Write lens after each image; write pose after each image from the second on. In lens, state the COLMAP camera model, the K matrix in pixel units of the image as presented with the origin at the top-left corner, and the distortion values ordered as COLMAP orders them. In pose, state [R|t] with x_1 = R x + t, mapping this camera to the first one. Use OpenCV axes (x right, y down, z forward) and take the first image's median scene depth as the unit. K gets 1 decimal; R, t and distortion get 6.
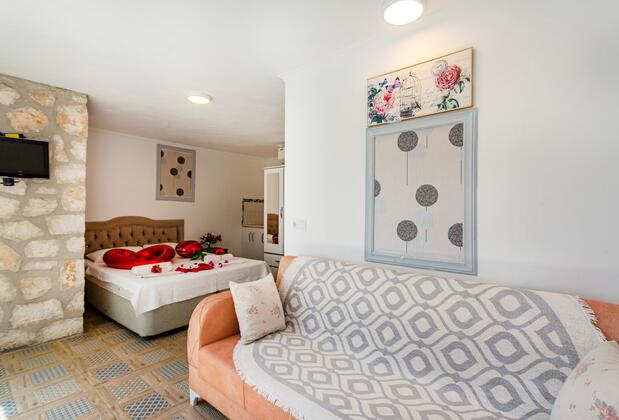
lens RADIAL K [[303.0, 0, 309.5], [0, 303.0, 210.0], [0, 0, 1]] dist [-0.040887, 0.010406]
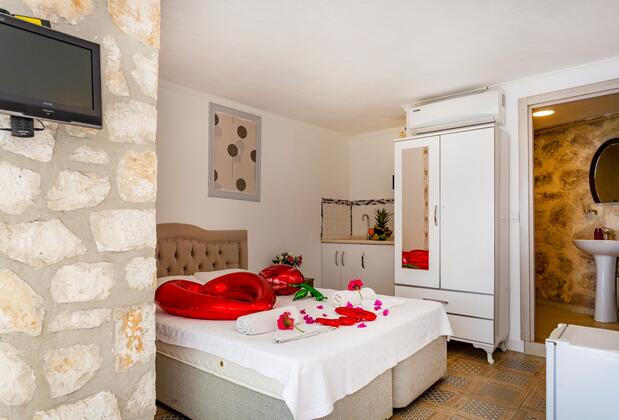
lens RADIAL K [[409.1, 0, 309.4], [0, 409.1, 224.3], [0, 0, 1]] dist [-0.019675, 0.003342]
pose [[0.998856, -0.008707, -0.047028, -0.503436], [0.008662, 0.999962, -0.001157, 0.043226], [0.047036, 0.000748, 0.998893, 0.371965]]
